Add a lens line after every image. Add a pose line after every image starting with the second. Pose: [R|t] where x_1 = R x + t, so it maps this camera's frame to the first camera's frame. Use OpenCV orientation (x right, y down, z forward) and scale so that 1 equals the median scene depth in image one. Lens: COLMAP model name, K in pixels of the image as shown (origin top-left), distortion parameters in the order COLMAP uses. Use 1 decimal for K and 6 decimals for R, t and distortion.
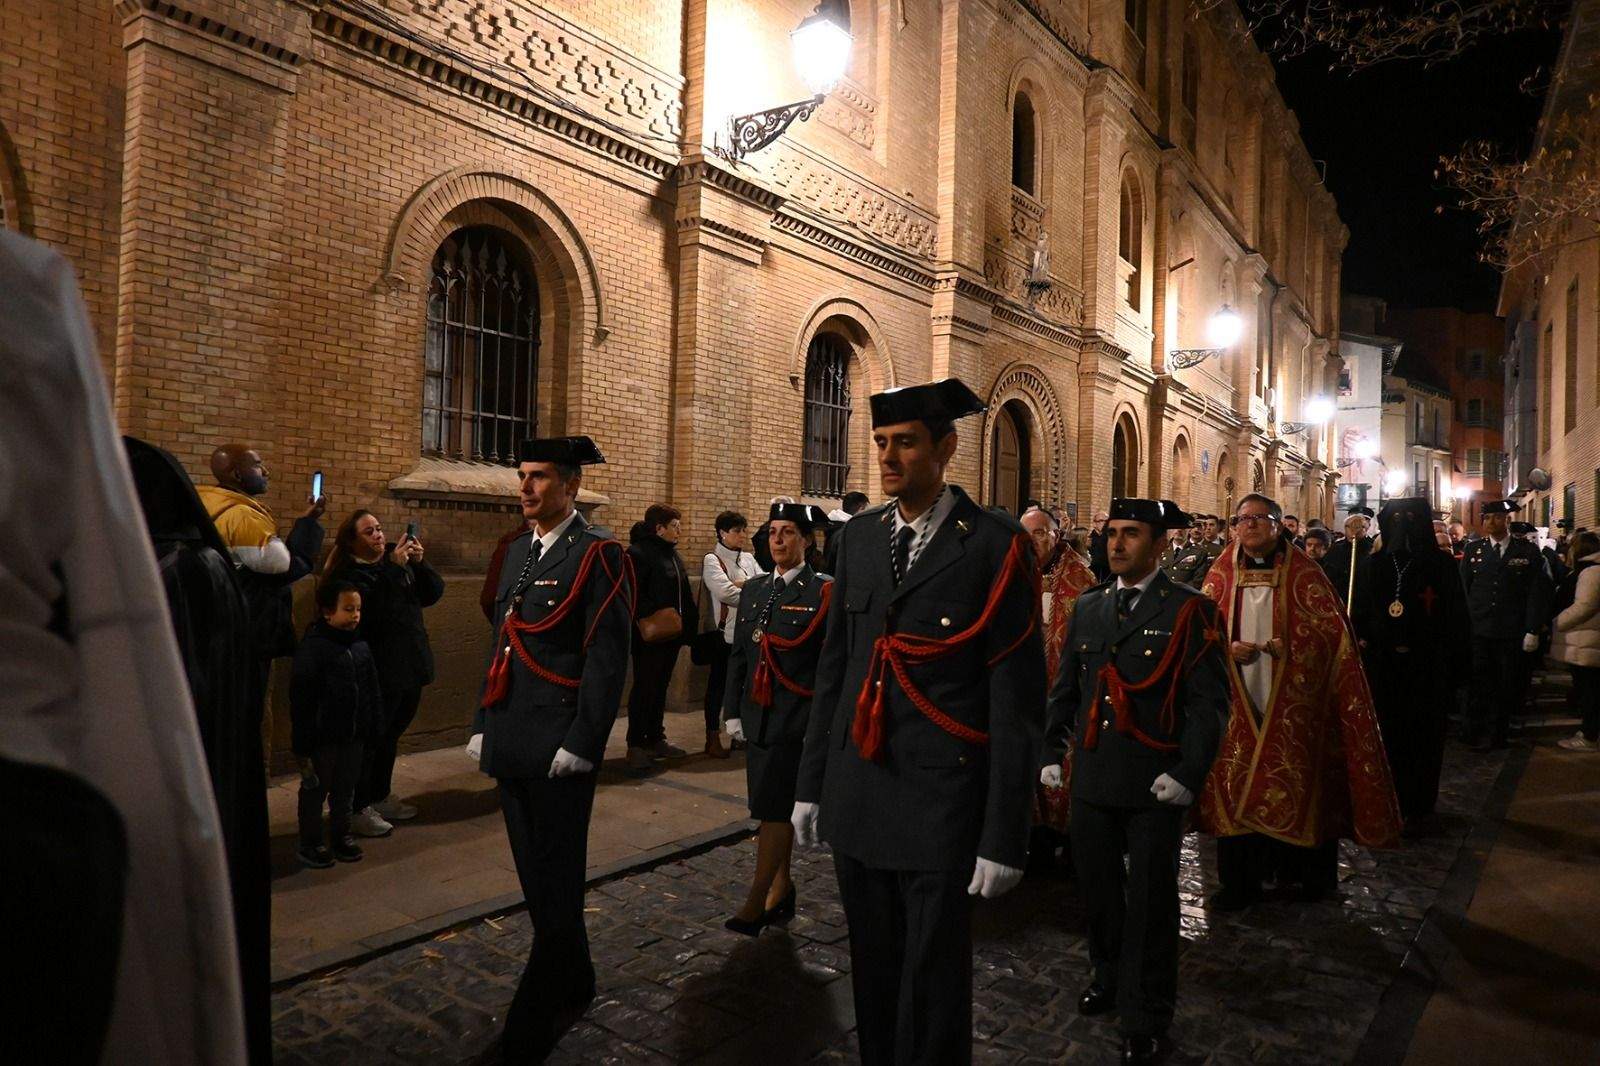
lens RADIAL K [[1080.6, 0, 803.5], [0, 1080.6, 537.4], [0, 0, 1]] dist [-0.002915, 0.000280]
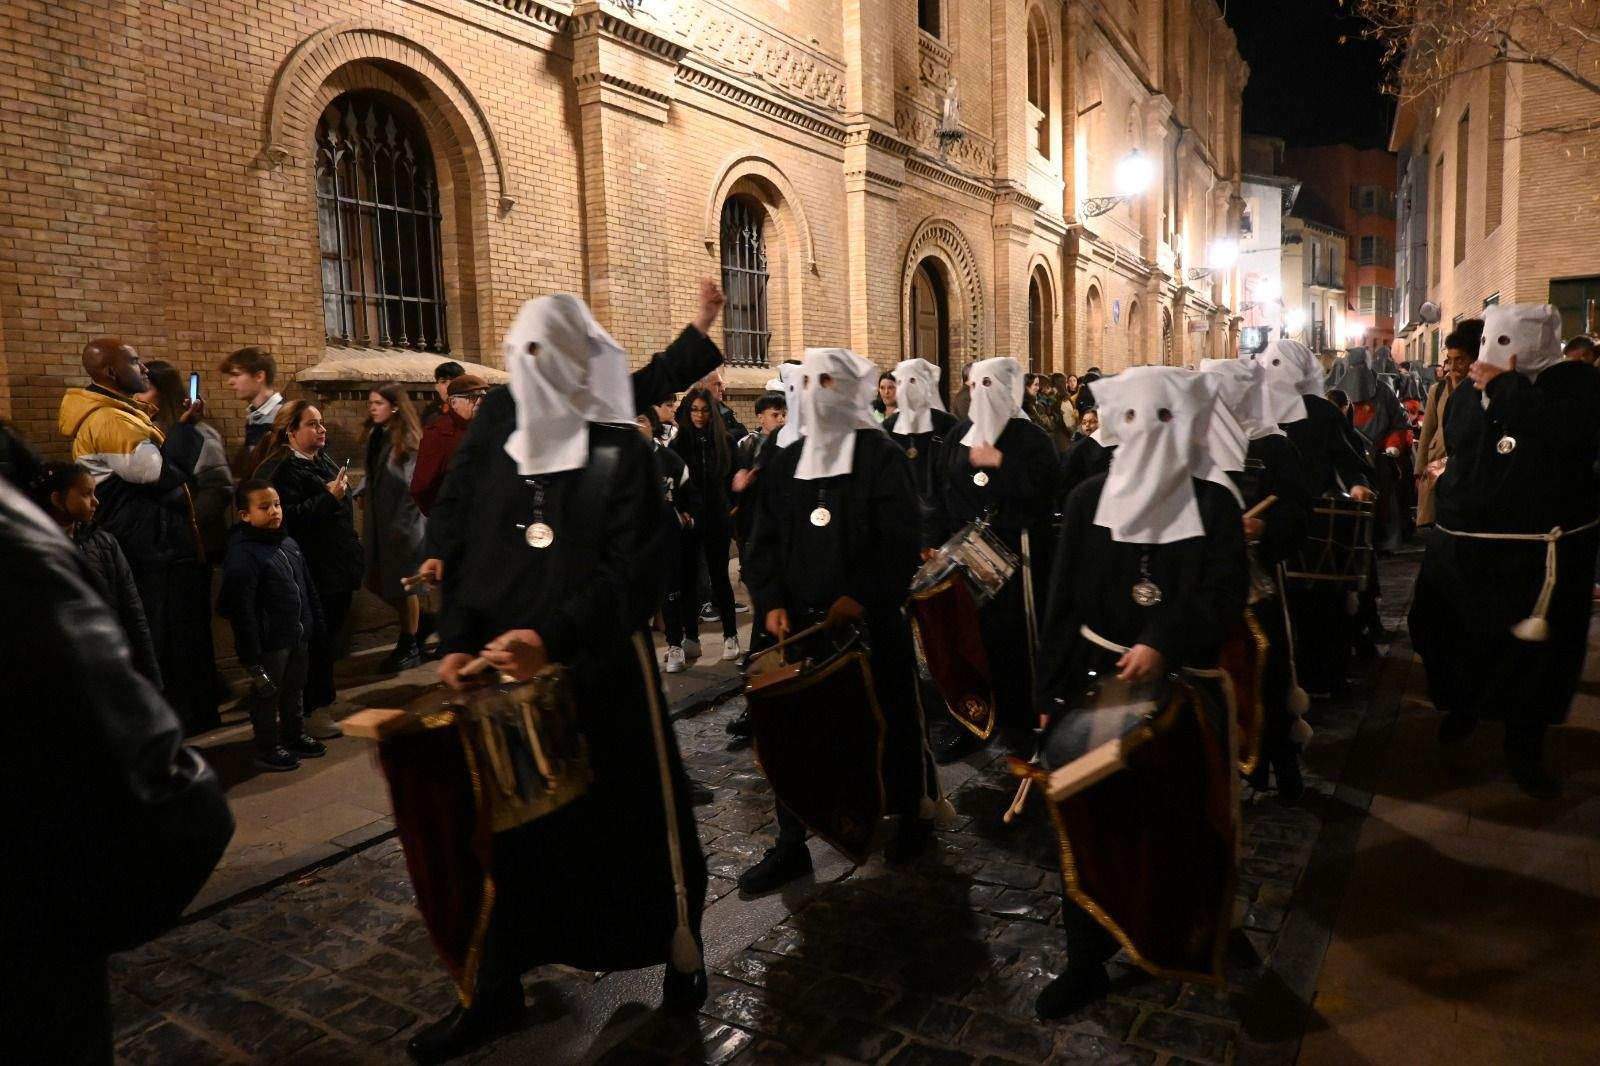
lens RADIAL K [[1080.6, 0, 801.4], [0, 1080.6, 536.7], [0, 0, 1]] dist [-0.002915, 0.000280]
pose [[0.995101, -0.067638, 0.072107, -0.013493], [0.058776, 0.991197, 0.118635, 0.002517], [-0.079496, -0.113816, 0.990316, 0.007102]]
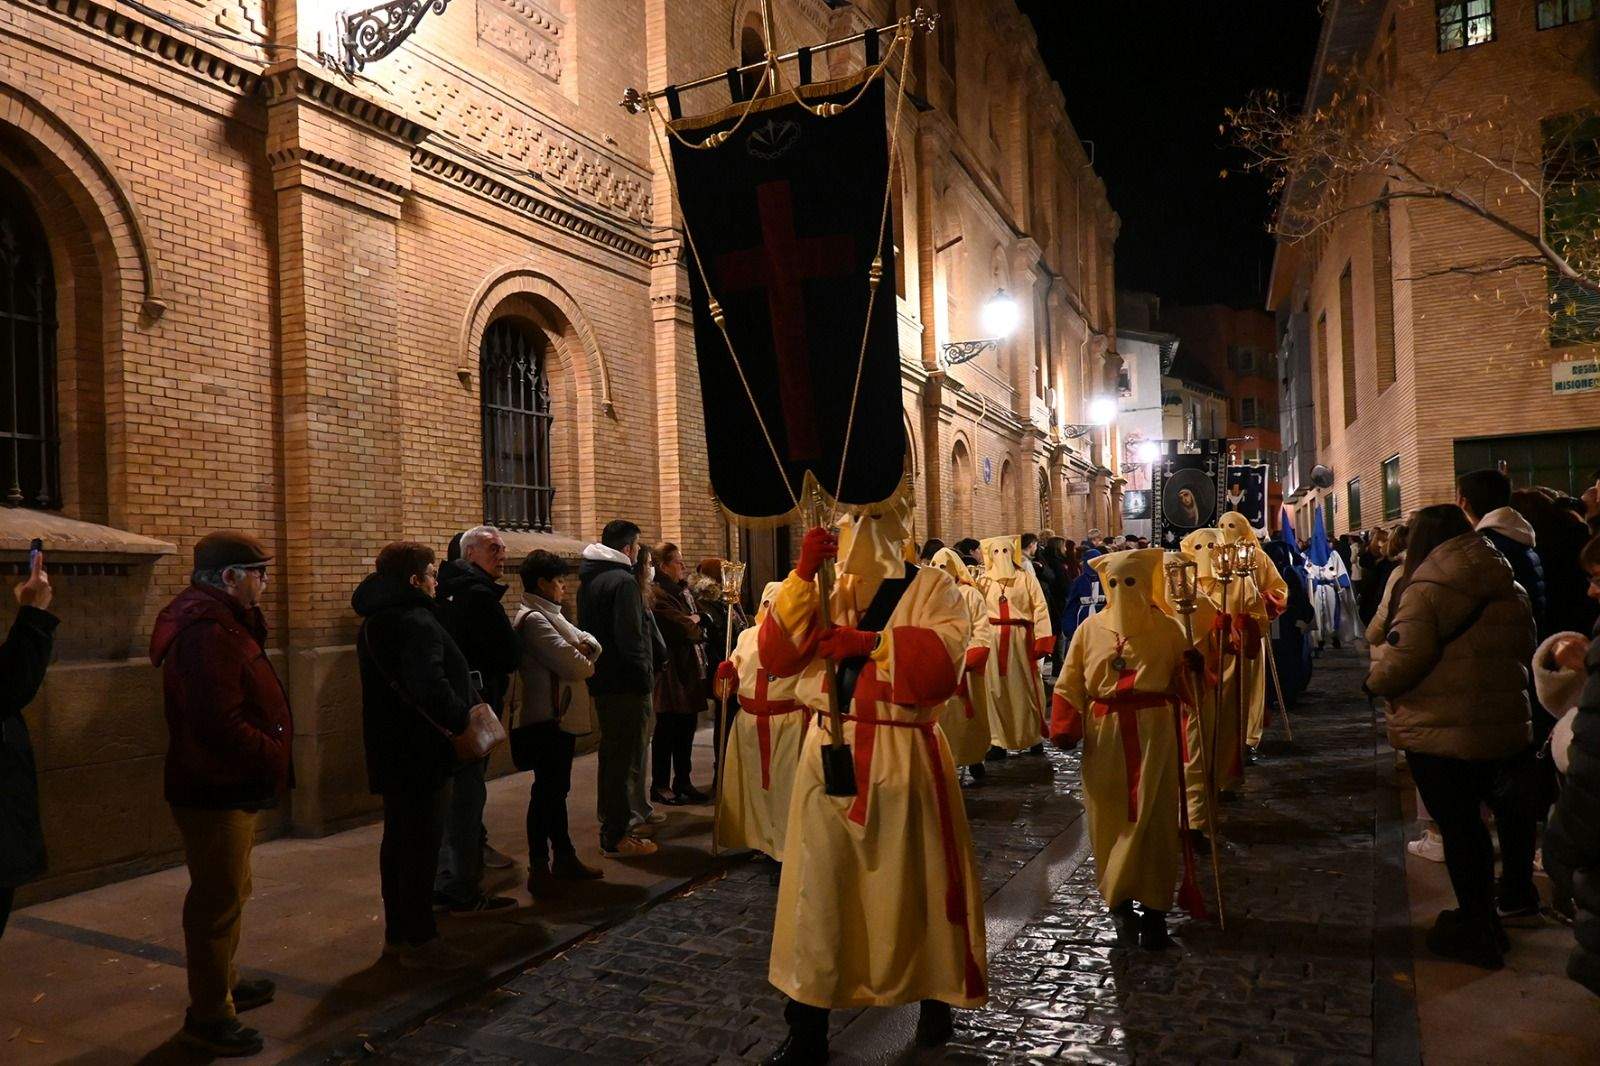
lens RADIAL K [[1166.9, 0, 736.5], [0, 1166.9, 581.8], [0, 0, 1]] dist [-0.002201, -0.000948]
pose [[0.988146, -0.058365, 0.141990, 0.053349], [0.057670, 0.998295, 0.009006, 0.000993], [-0.142273, -0.000711, 0.989827, 0.158487]]
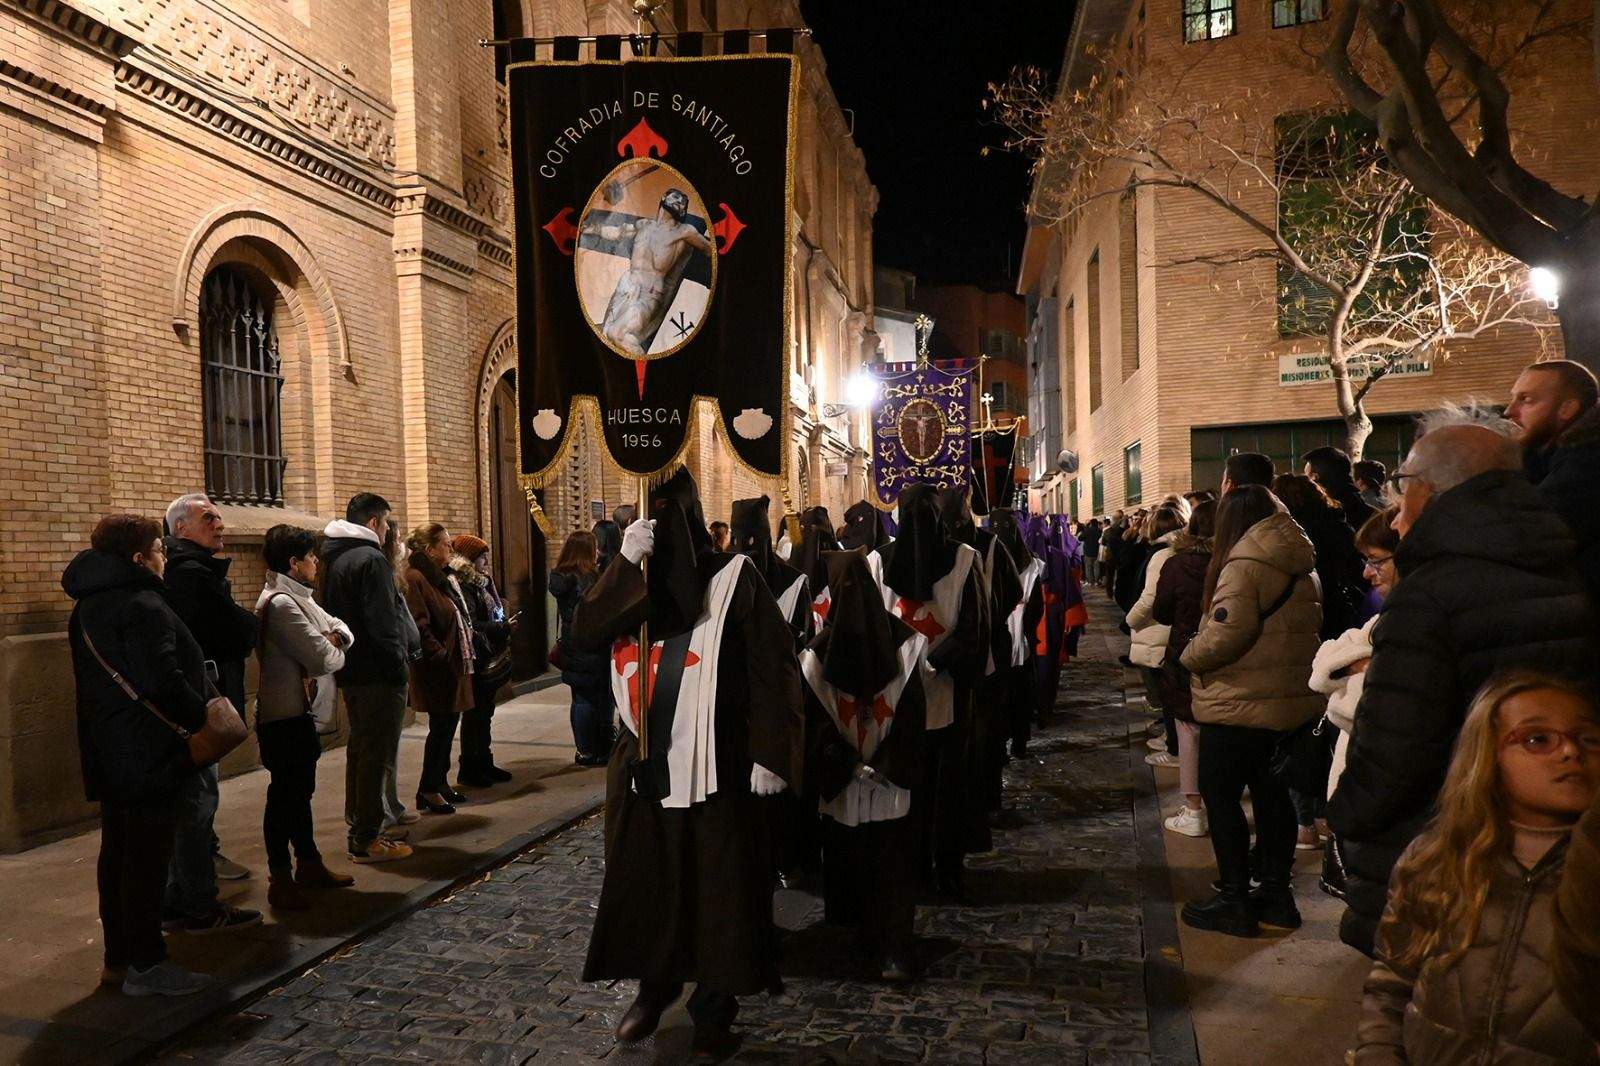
lens RADIAL K [[1225.8, 0, 687.0], [0, 1225.8, 612.4], [0, 0, 1]] dist [-0.008148, 0.005722]
pose [[0.950326, -0.067794, 0.303783, 0.045311], [0.052890, 0.996970, 0.057034, 0.002045], [-0.306730, -0.038133, 0.951032, 0.170662]]
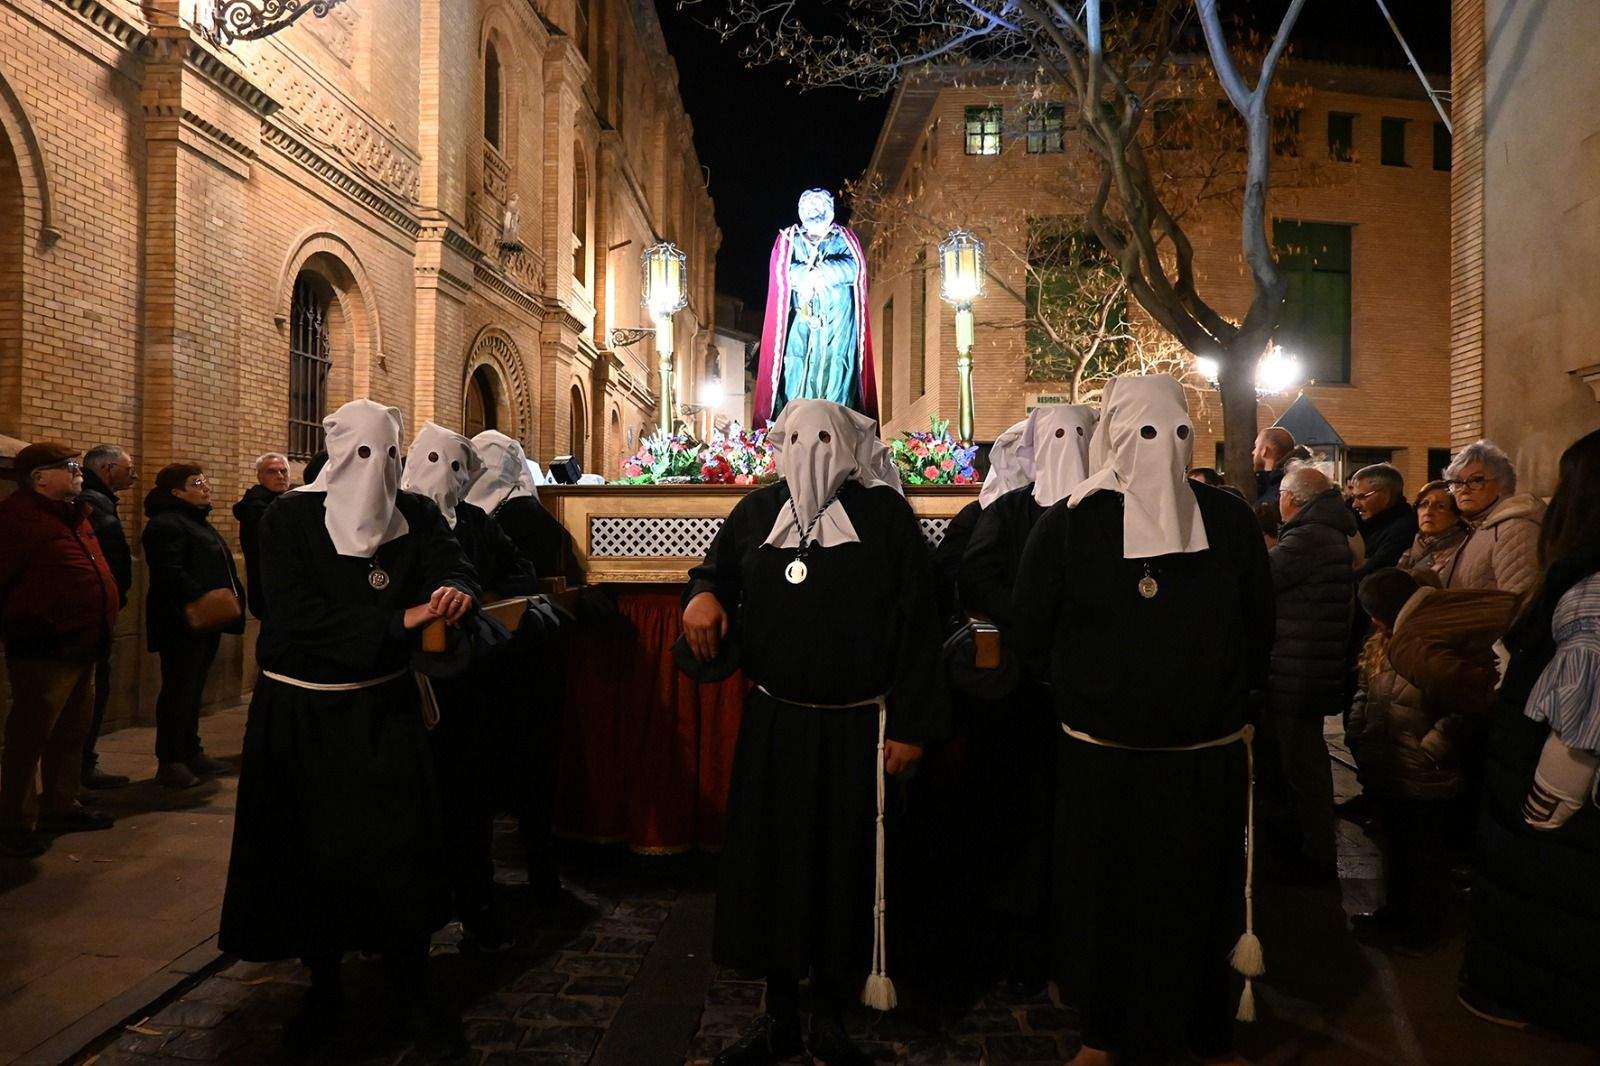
lens RADIAL K [[1080.6, 0, 789.3], [0, 1080.6, 537.0], [0, 0, 1]] dist [-0.002915, 0.000280]
pose [[0.842749, -0.017384, 0.538025, -0.125437], [0.005311, 0.999698, 0.023982, 0.004230], [-0.538280, -0.017354, 0.842587, 0.064461]]
